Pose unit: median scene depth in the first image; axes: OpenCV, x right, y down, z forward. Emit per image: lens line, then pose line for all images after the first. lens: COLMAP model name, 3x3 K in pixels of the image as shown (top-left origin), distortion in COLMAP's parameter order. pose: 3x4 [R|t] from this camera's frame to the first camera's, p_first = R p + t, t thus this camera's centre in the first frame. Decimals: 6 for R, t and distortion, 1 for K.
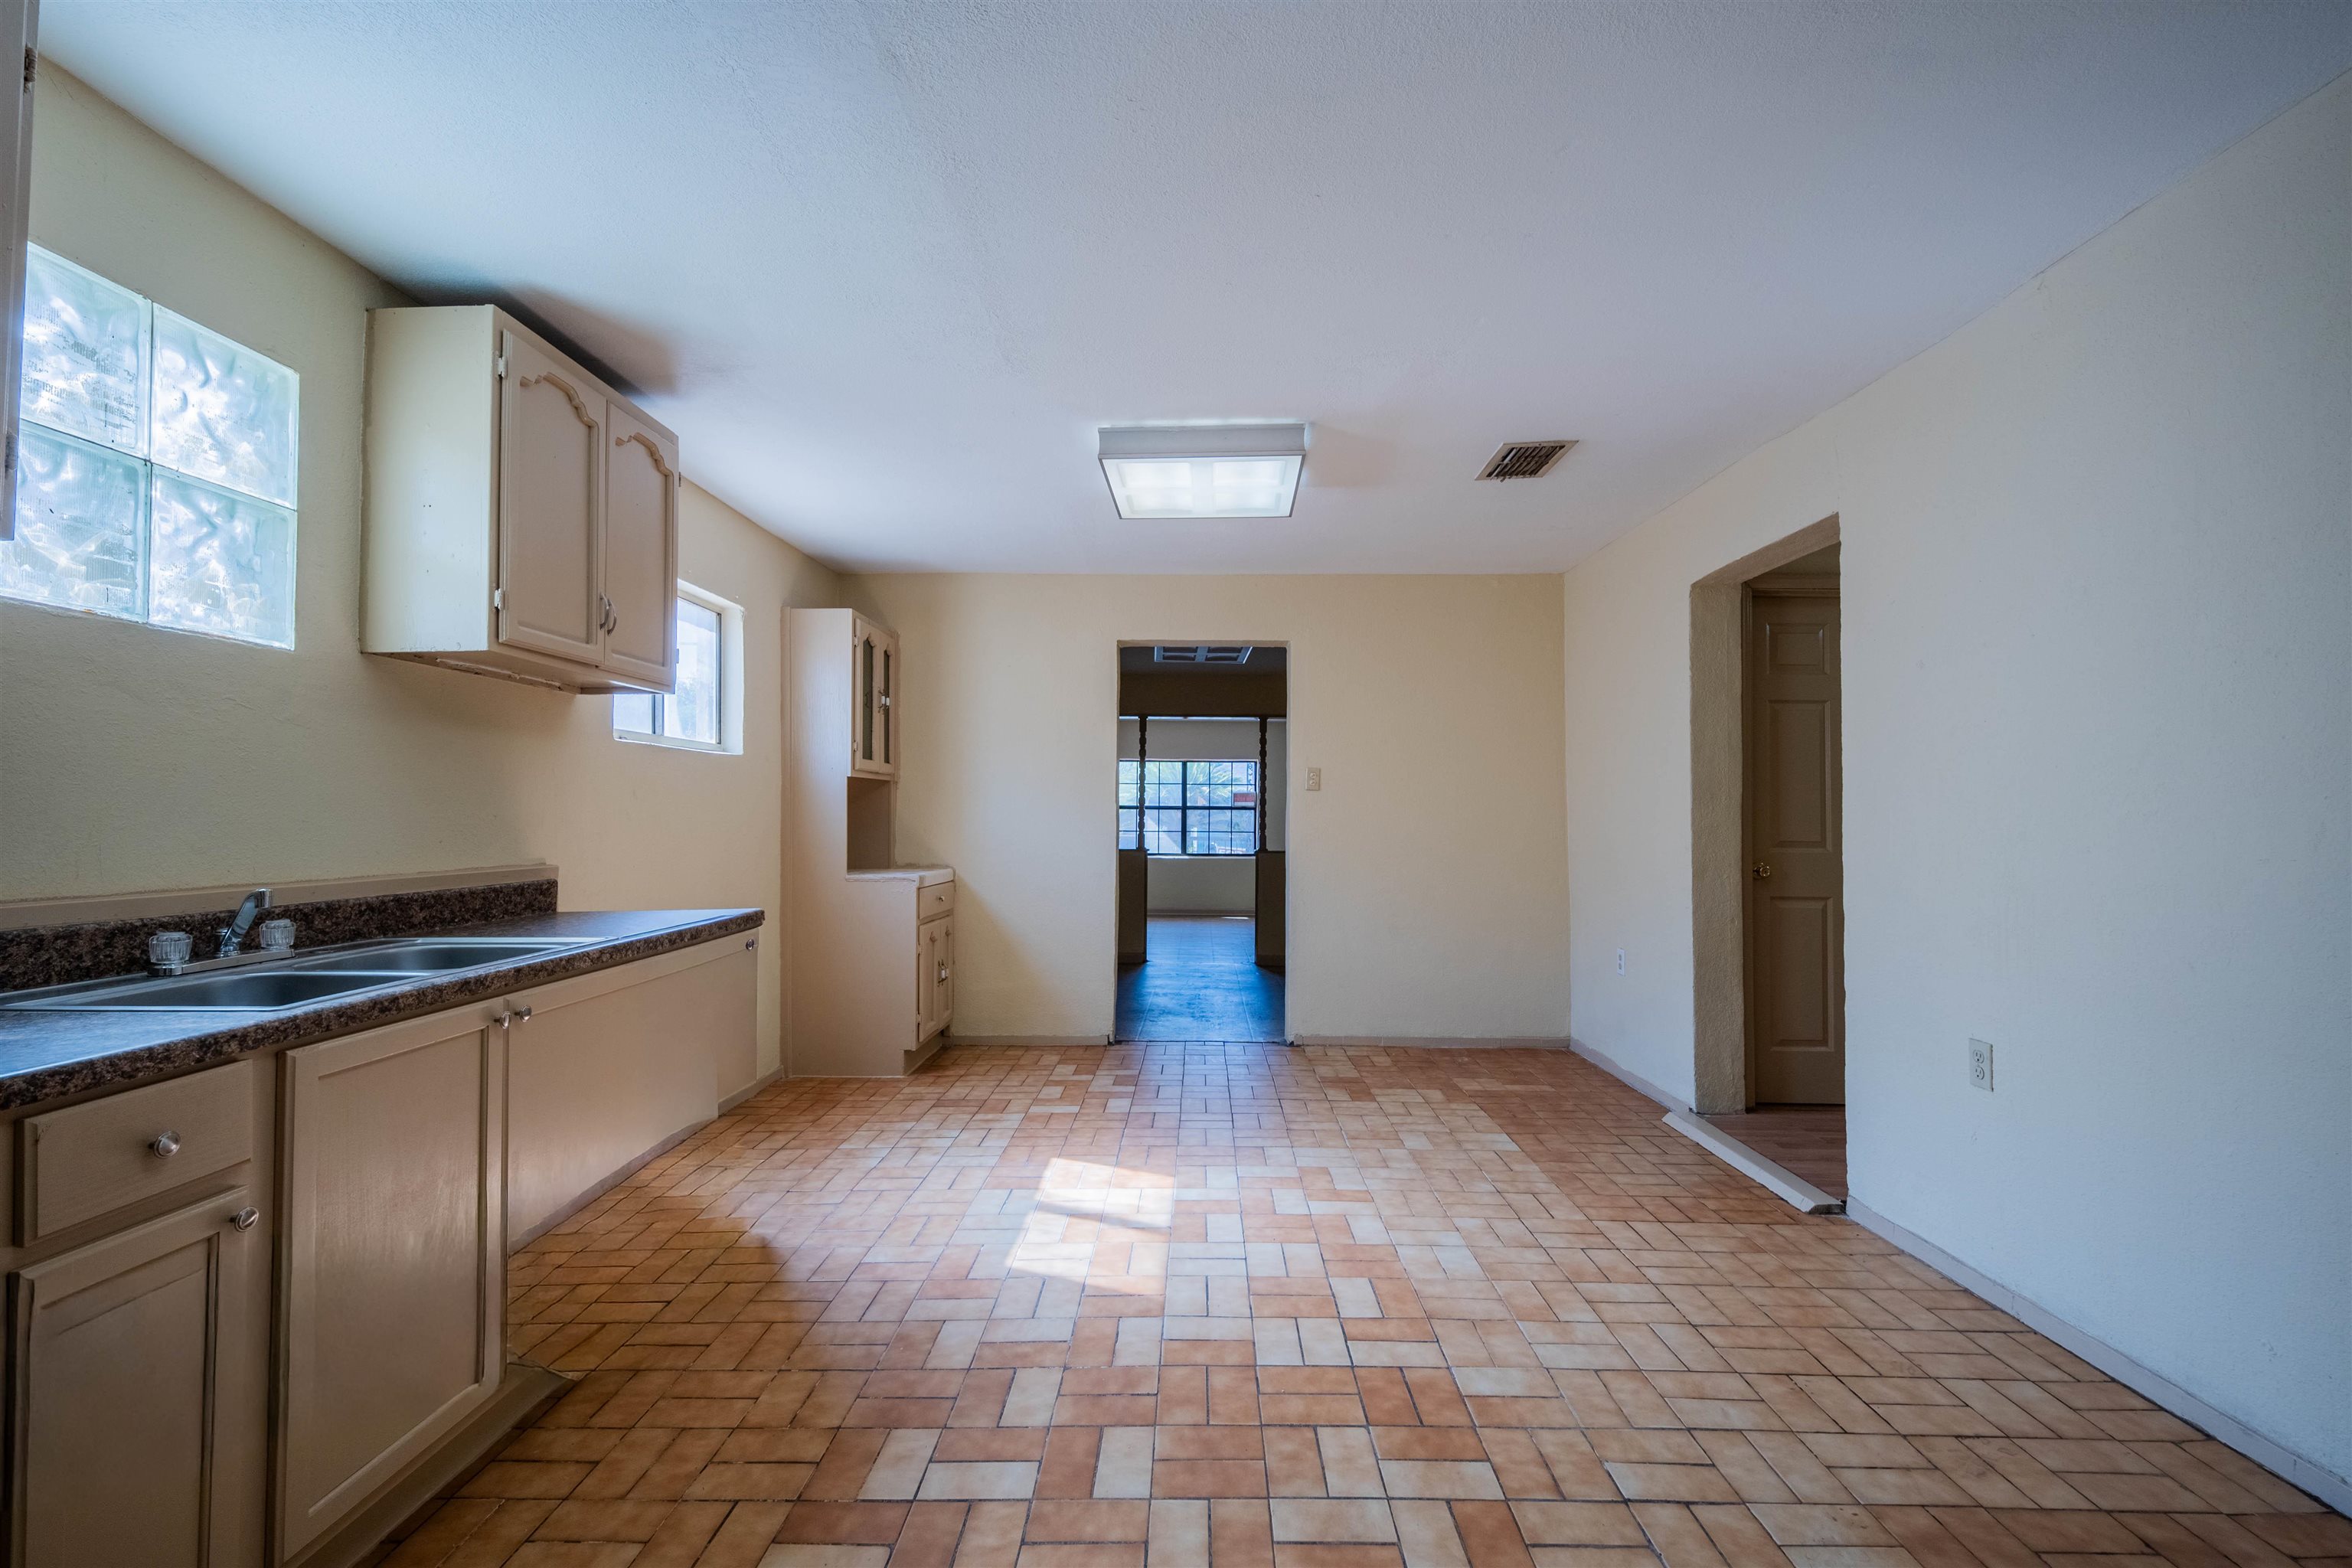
lens RADIAL K [[1016.3, 0, 1184.0], [0, 1016.3, 792.3], [0, 0, 1]] dist [0.037946, -0.027782]
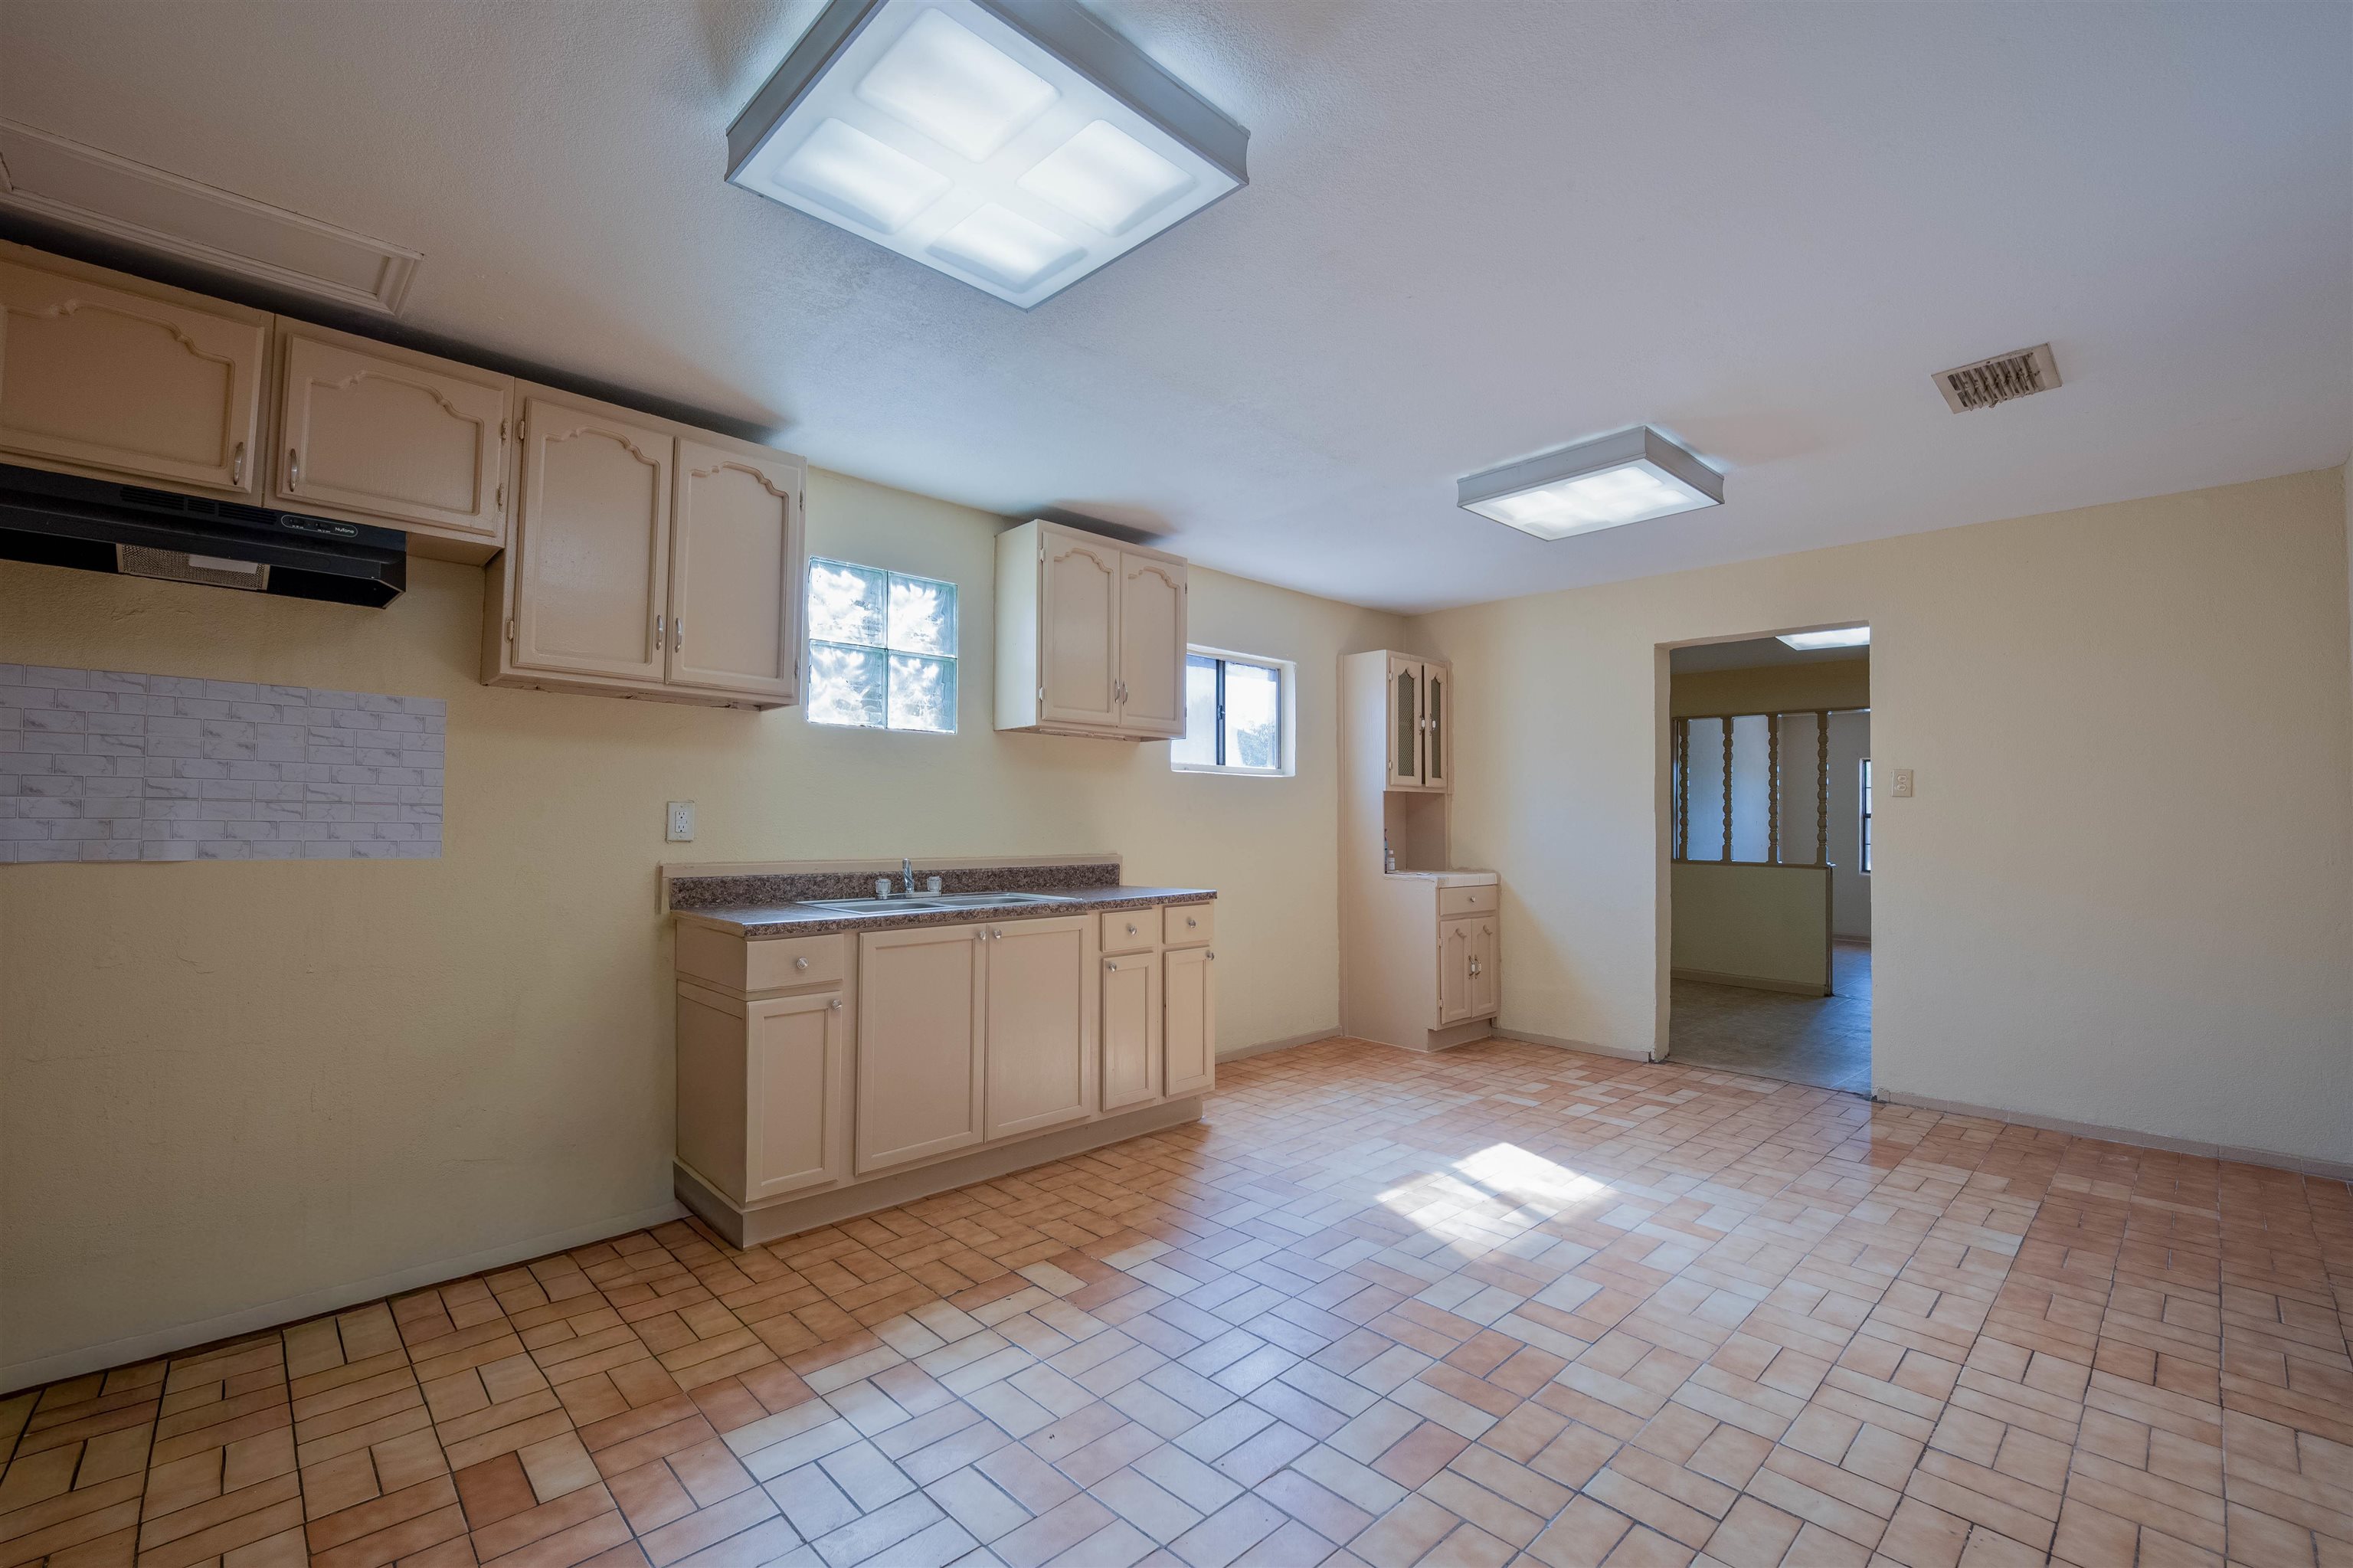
lens RADIAL K [[1012.3, 0, 1166.2], [0, 1012.3, 786.3], [0, 0, 1]] dist [-0.010412, -0.001064]
pose [[0.696692, -0.020161, -0.717087, 0.558070], [0.010453, 0.999784, -0.017954, -0.003801], [0.717295, 0.005012, 0.696752, -0.001948]]
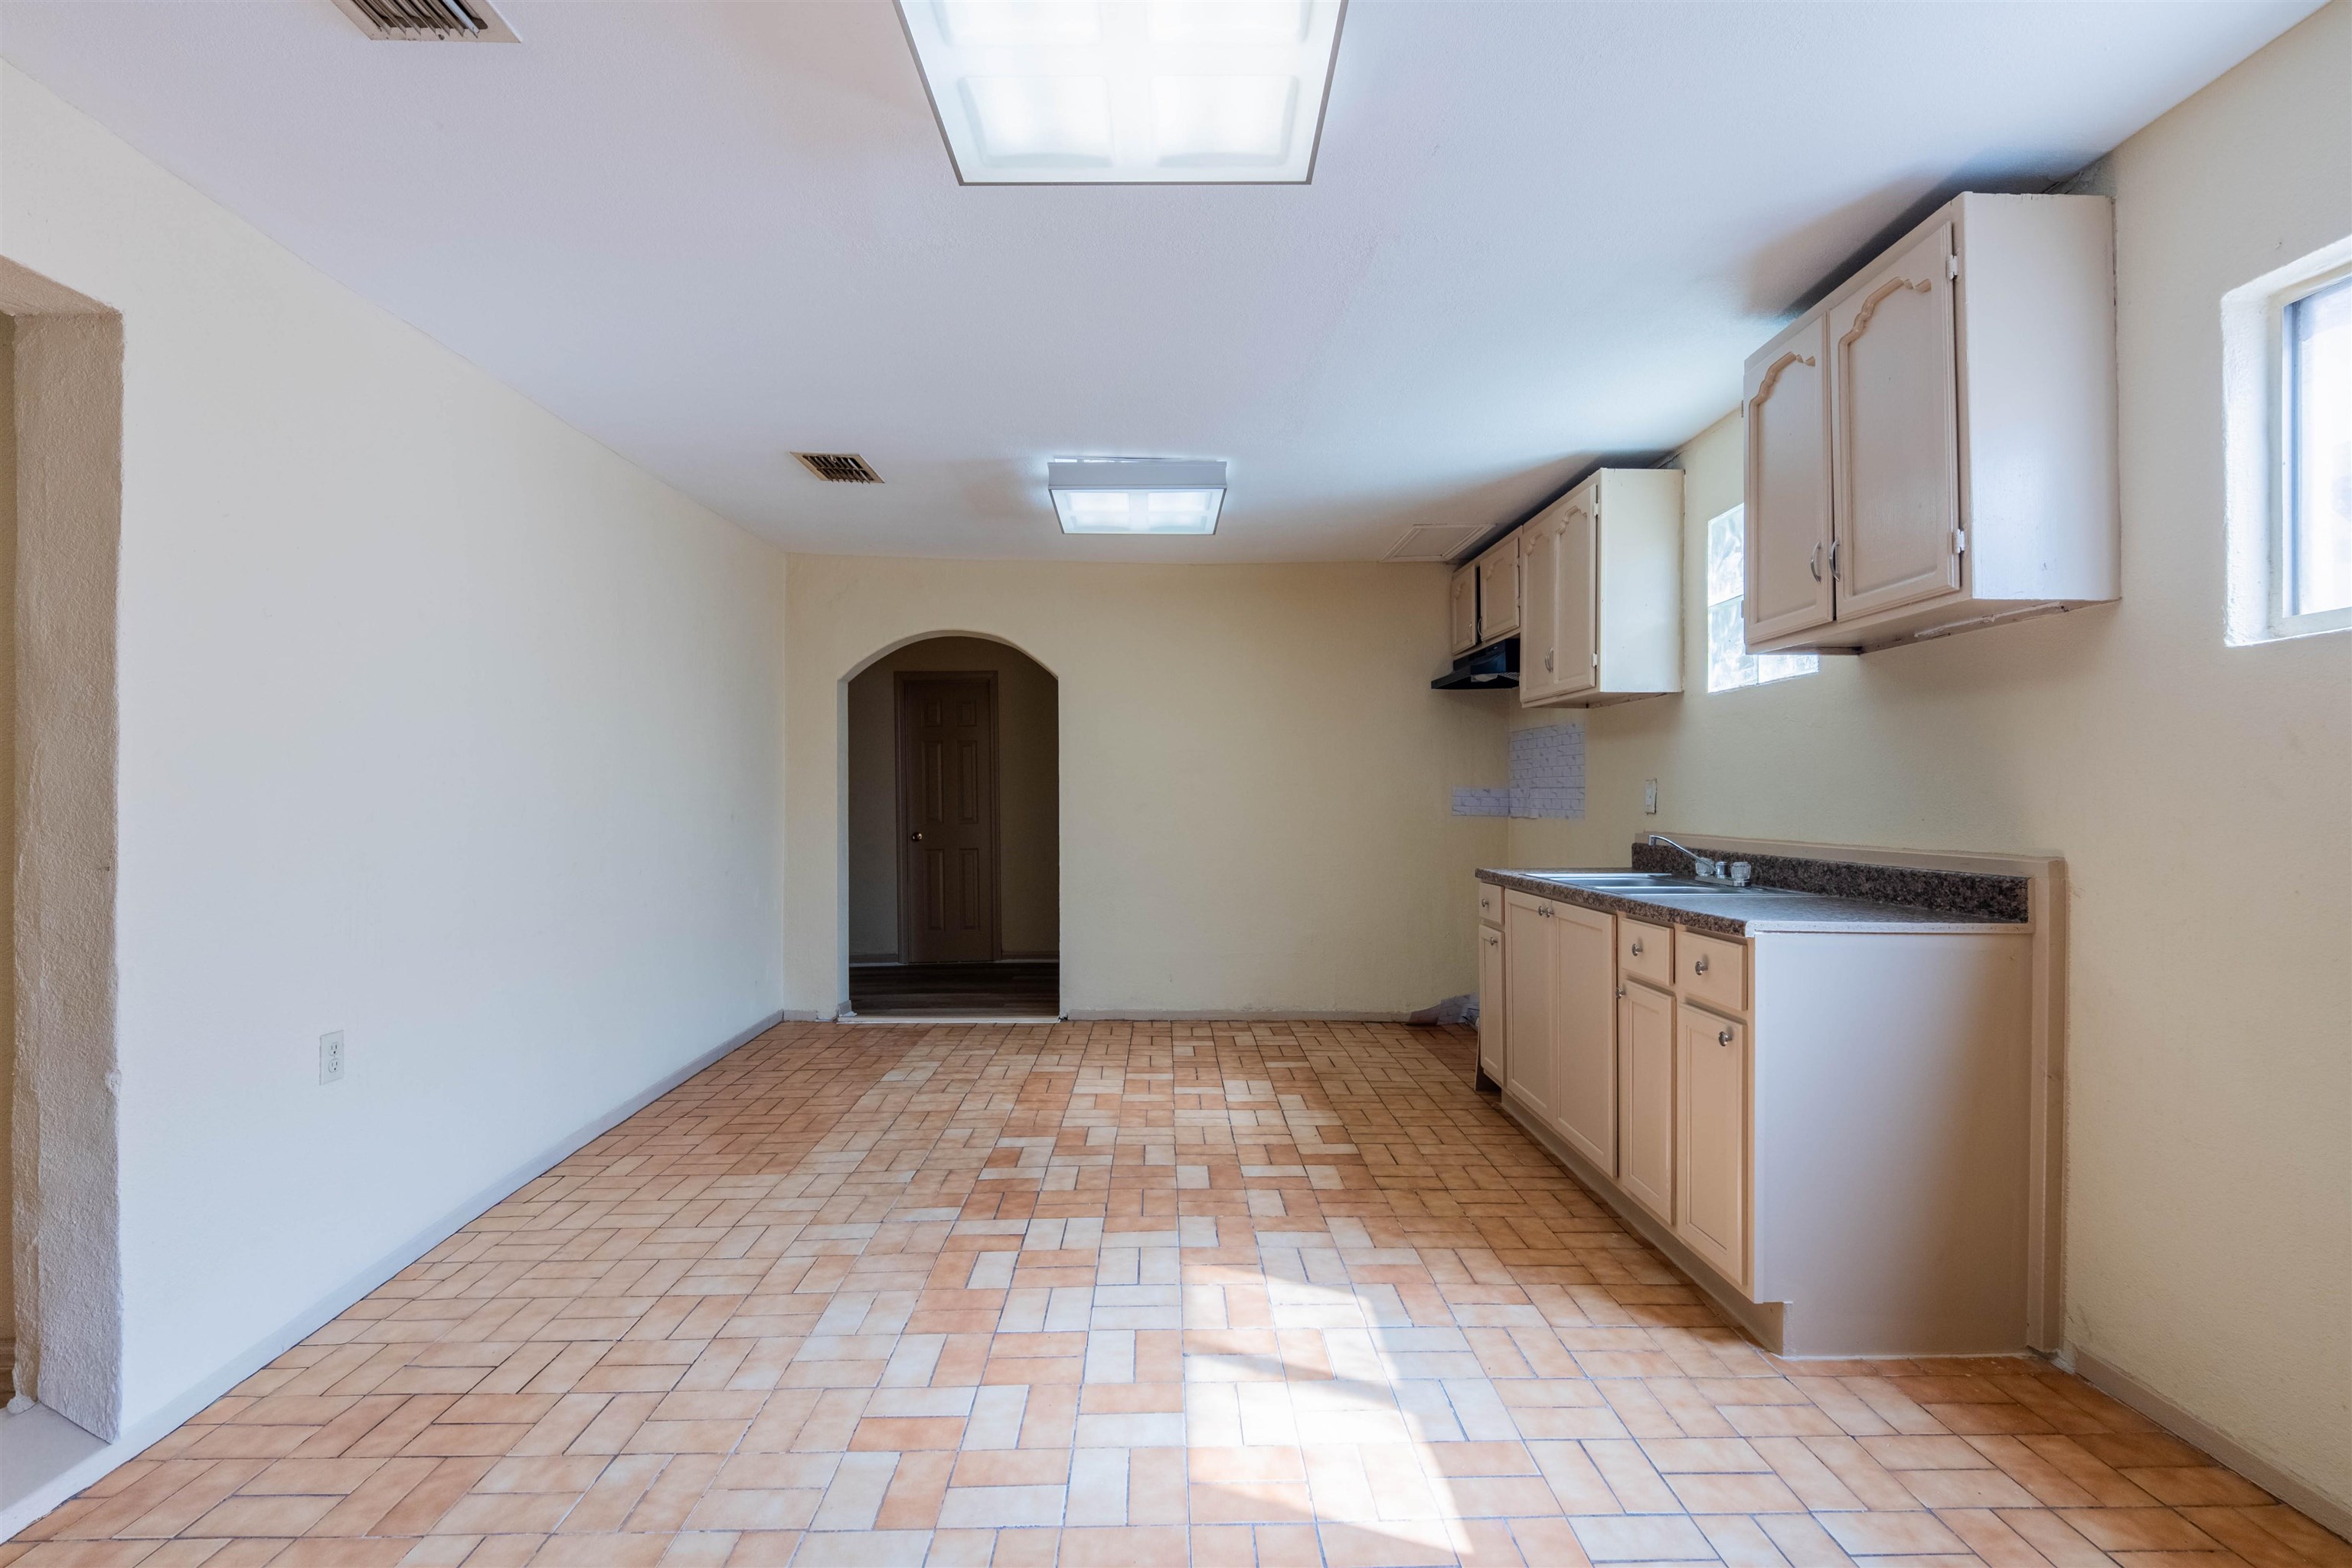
lens RADIAL K [[1016.3, 0, 1184.0], [0, 1016.3, 792.3], [0, 0, 1]] dist [0.037946, -0.027782]
pose [[-0.999183, 0.002787, -0.040313, 0.016109], [0.004038, 0.999511, -0.030994, 0.046364], [0.040207, -0.031132, -0.998706, 1.820654]]
